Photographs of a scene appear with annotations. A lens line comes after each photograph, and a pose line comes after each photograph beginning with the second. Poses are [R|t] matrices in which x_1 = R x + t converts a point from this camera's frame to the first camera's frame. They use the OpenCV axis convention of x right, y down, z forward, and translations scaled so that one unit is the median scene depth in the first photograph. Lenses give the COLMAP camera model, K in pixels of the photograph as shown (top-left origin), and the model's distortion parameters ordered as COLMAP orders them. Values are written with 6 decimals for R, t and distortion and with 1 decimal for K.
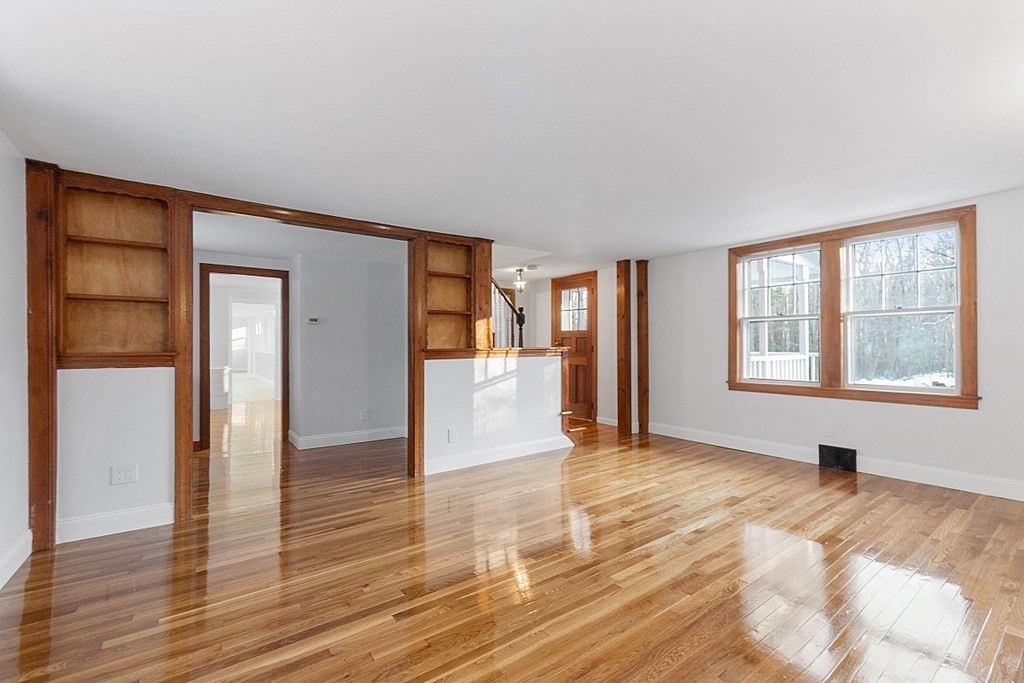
lens RADIAL K [[438.7, 0, 512.0], [0, 438.7, 341.5], [0, 0, 1]] dist [-0.012678, 0.000157]
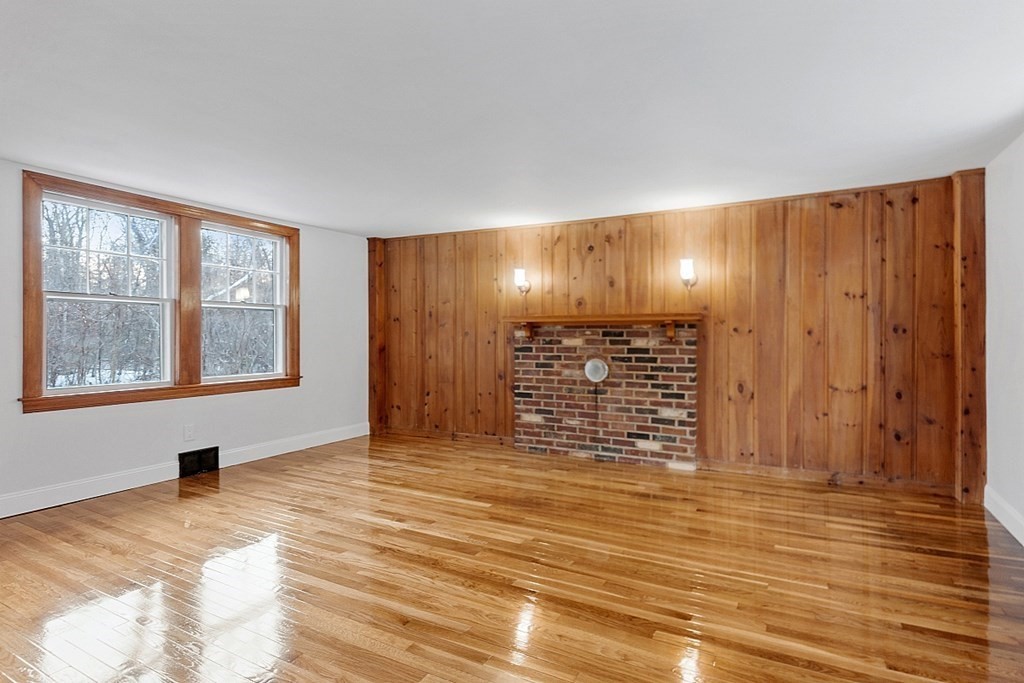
lens RADIAL K [[545.0, 0, 533.8], [0, 545.0, 339.0], [0, 0, 1]] dist [-0.001366, -0.000106]
pose [[-0.463835, 0.003895, 0.885913, -0.636653], [-0.003979, 0.999971, -0.006480, 0.020289], [-0.885912, -0.006530, -0.463806, 1.017321]]
